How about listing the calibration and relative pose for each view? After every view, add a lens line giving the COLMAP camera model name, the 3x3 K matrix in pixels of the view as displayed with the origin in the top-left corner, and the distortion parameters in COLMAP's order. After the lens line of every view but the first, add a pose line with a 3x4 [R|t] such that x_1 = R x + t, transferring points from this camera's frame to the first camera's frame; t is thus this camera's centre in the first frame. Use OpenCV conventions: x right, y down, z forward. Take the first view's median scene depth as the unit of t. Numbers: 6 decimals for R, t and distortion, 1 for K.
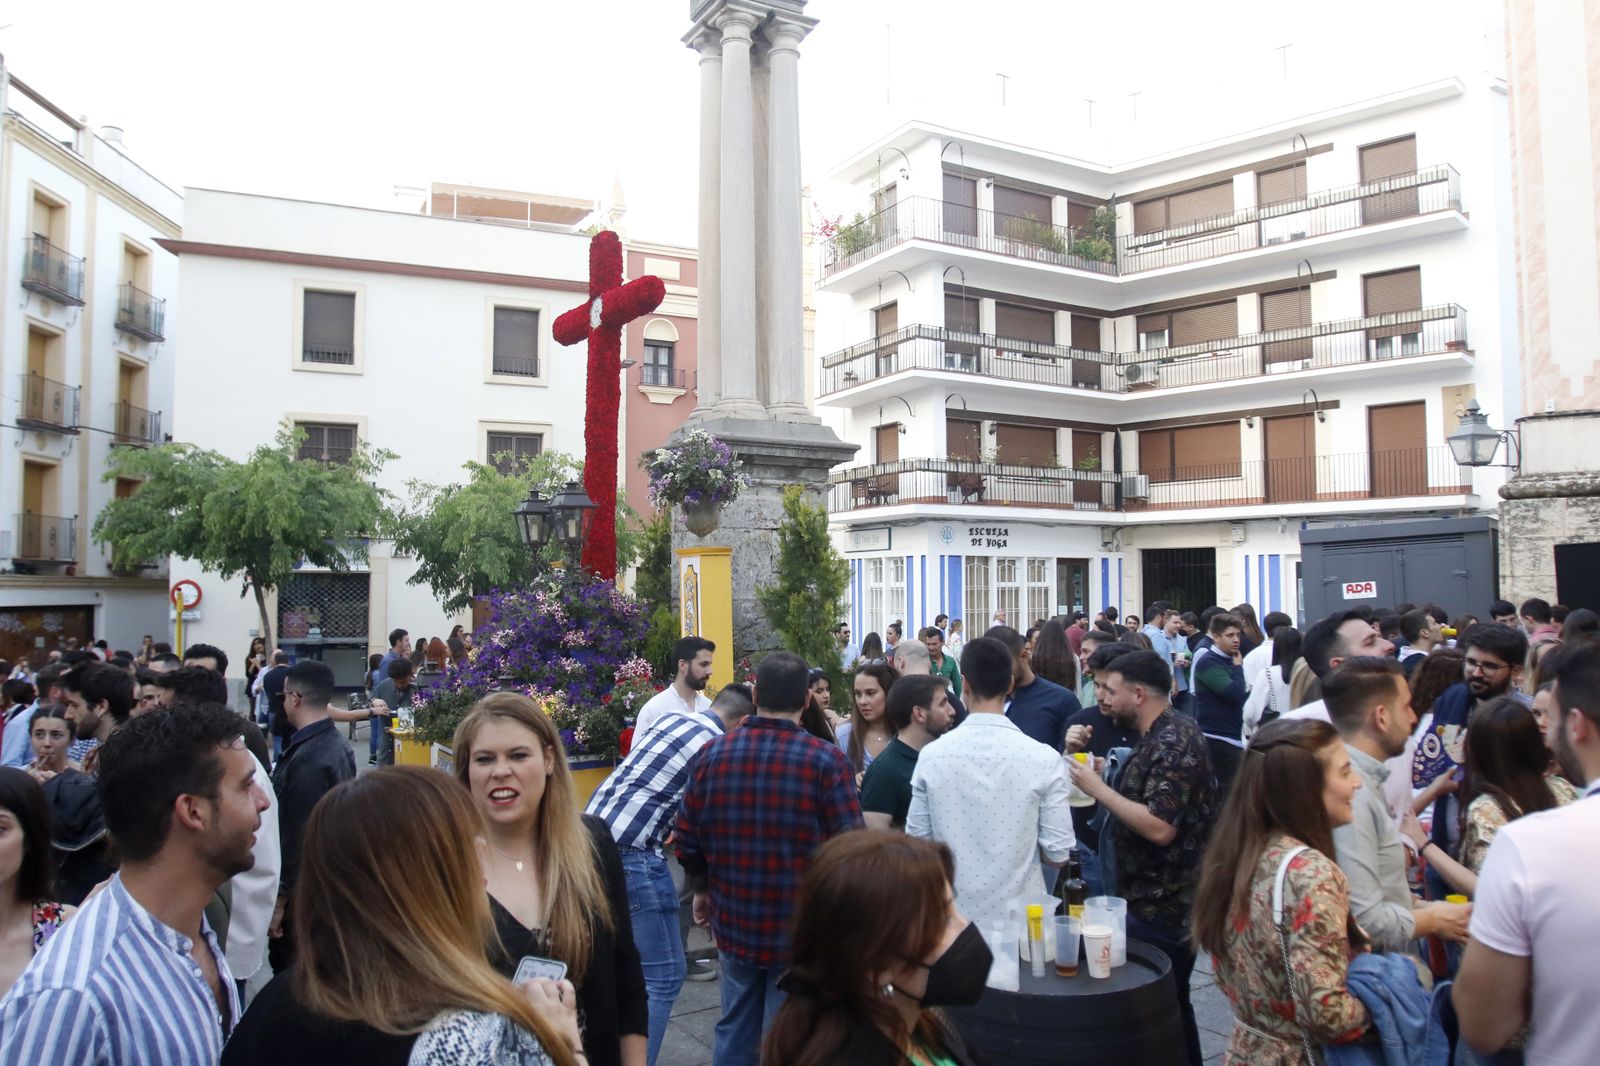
lens RADIAL K [[1175.0, 0, 800.0], [0, 1175.0, 533.0], [0, 0, 1]] dist [-0.102211, 0.065216]
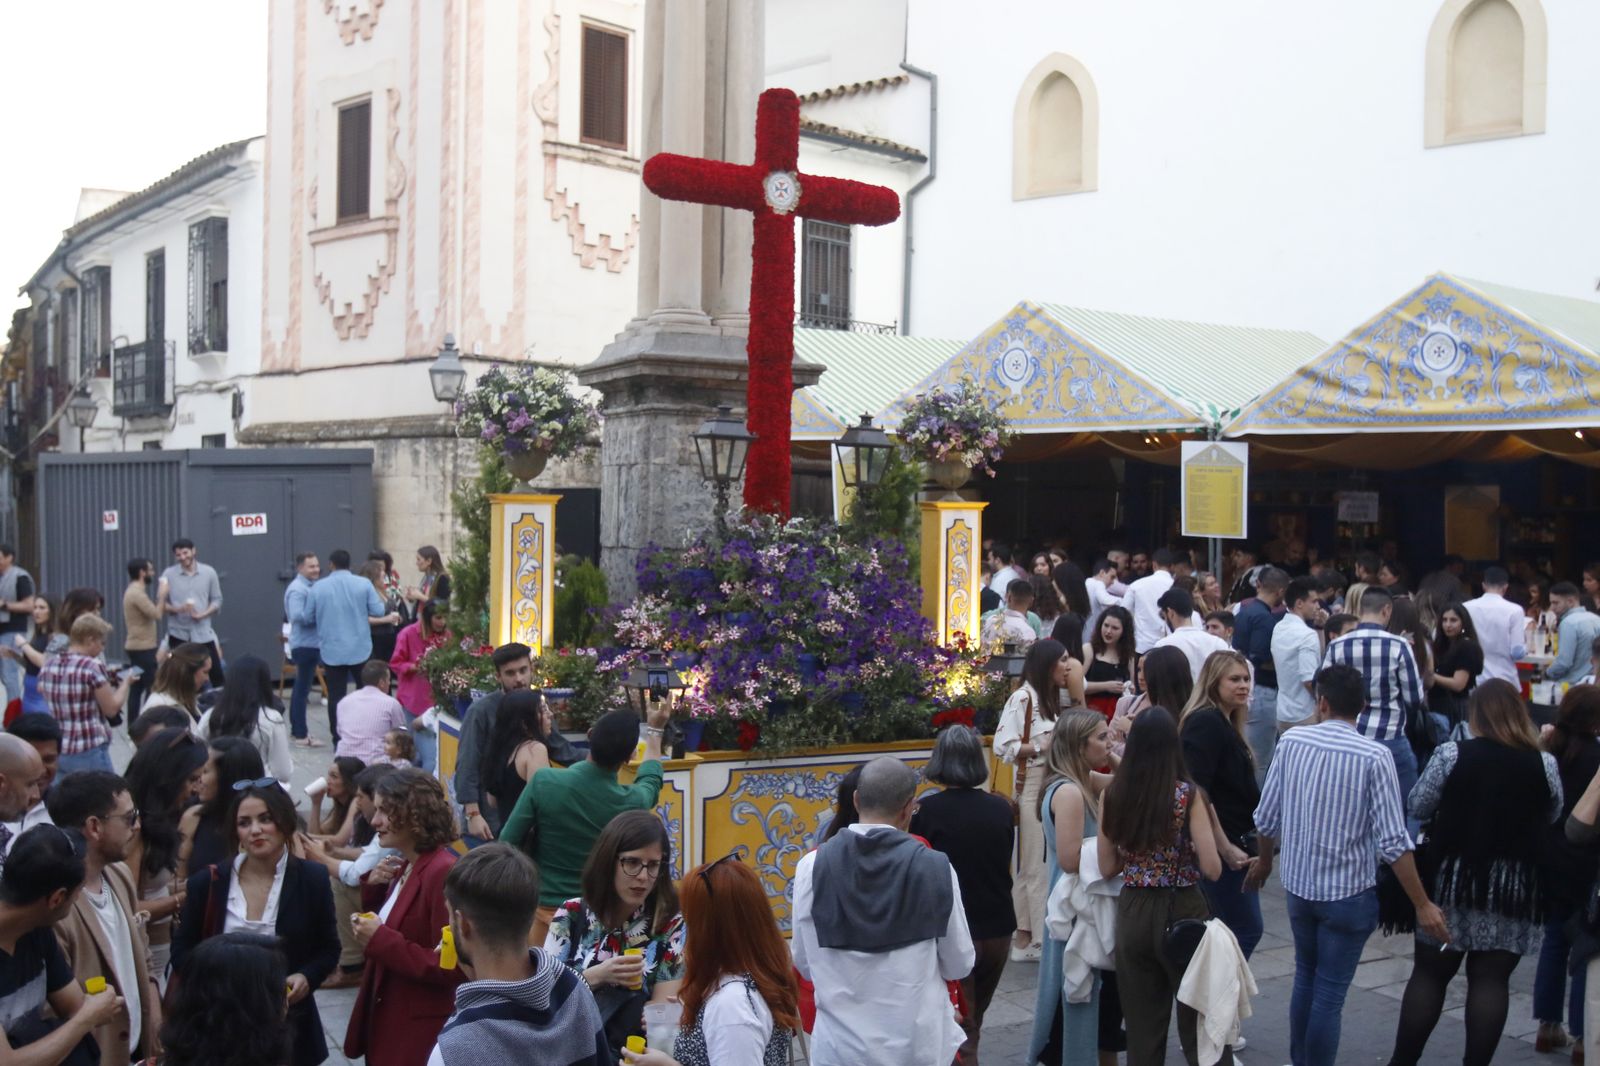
lens RADIAL K [[1752.3, 0, 800.0], [0, 1752.3, 533.0], [0, 0, 1]] dist [-0.045320, 0.004103]
pose [[0.071120, -0.002828, 0.997464, -0.416284], [-0.068701, 0.997607, 0.007727, 0.010103], [-0.995099, -0.069076, 0.070756, 0.276572]]
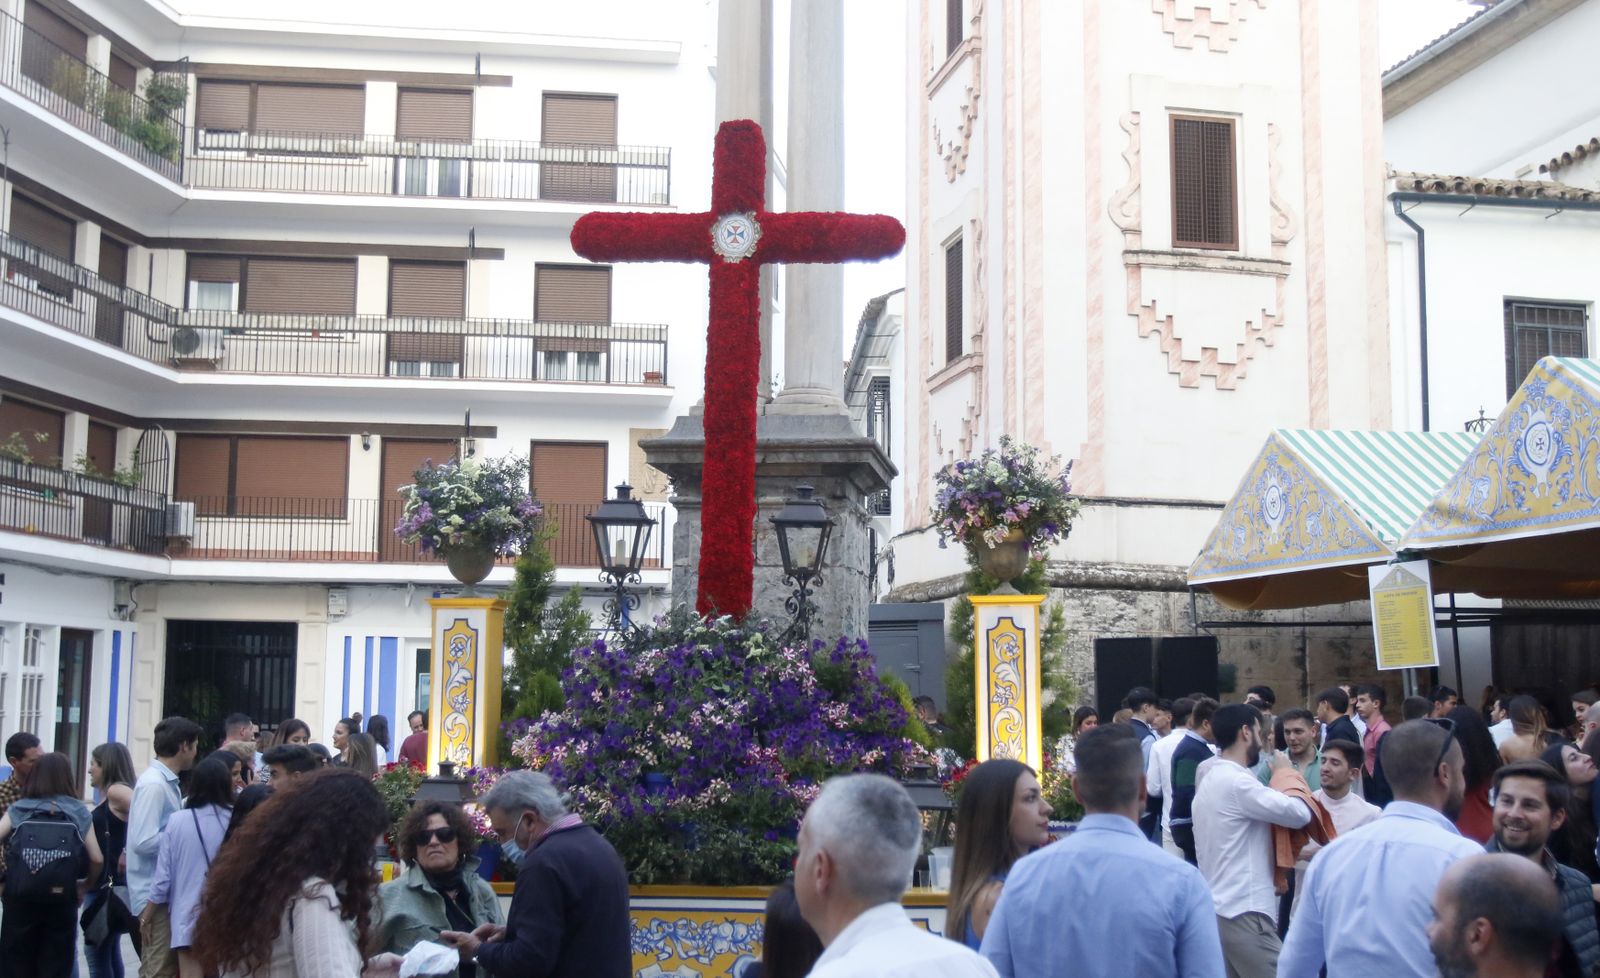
lens RADIAL K [[1899.5, 0, 800.0], [0, 1899.5, 489.0], [0, 0, 1]] dist [-0.049654, 0.034966]
pose [[0.619819, 0.100192, 0.778322, -0.308135], [-0.051506, 0.994871, -0.087051, 0.015755], [-0.783053, 0.013868, 0.621801, 0.097868]]
